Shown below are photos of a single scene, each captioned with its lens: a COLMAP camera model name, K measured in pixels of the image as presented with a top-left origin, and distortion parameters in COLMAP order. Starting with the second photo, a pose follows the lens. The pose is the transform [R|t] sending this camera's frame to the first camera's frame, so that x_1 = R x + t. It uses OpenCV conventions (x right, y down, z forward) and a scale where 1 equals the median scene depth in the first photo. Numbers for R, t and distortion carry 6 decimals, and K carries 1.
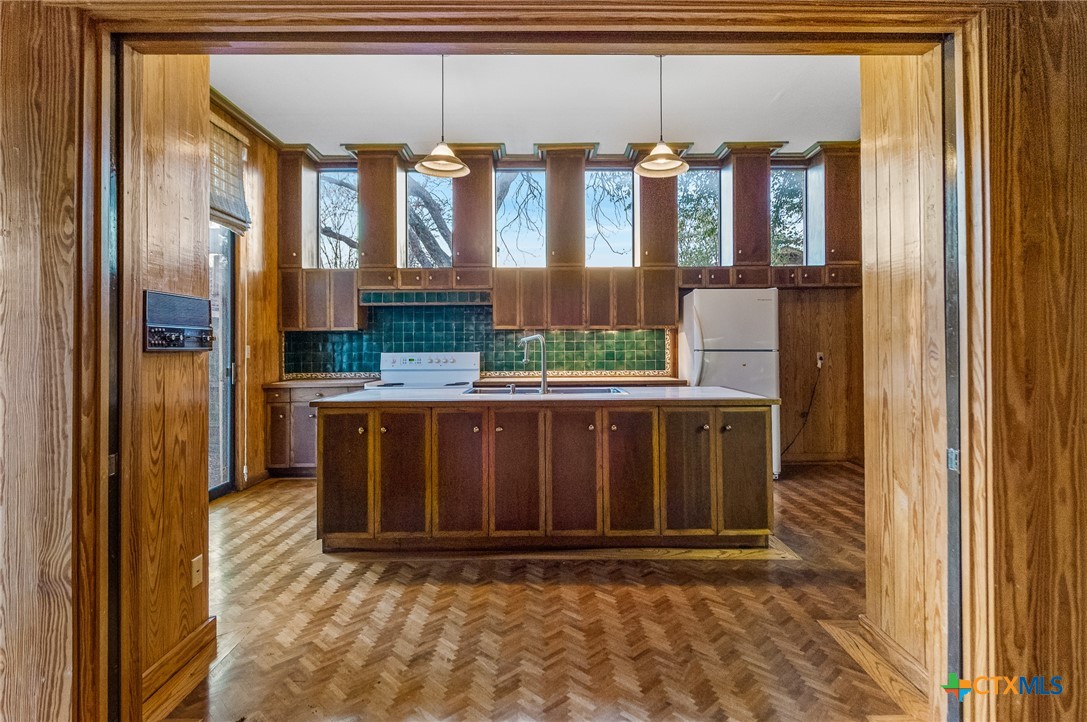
lens RADIAL K [[557.2, 0, 549.7], [0, 557.2, 351.6], [0, 0, 1]] dist [-0.003311, 0.000010]
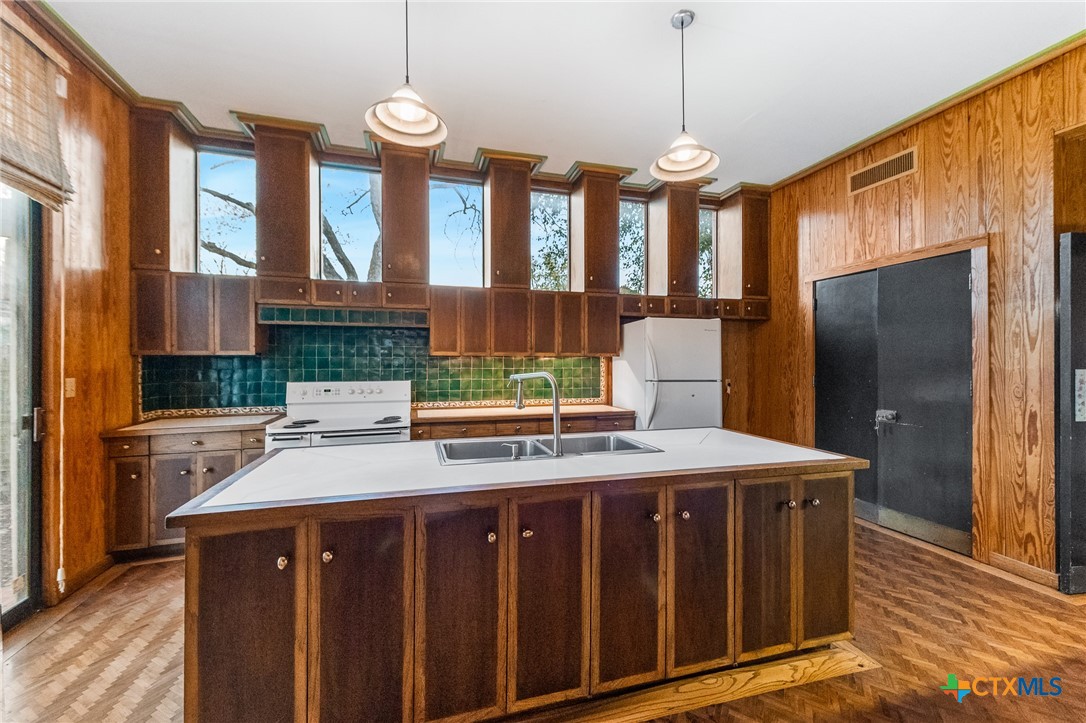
lens RADIAL K [[439.4, 0, 532.7], [0, 439.4, 367.9], [0, 0, 1]] dist [0.009854, -0.000476]
pose [[0.968843, 0.006367, 0.247594, -0.117816], [-0.008779, 0.999924, 0.008639, -0.028424], [-0.247520, -0.010543, 0.968825, 0.296931]]
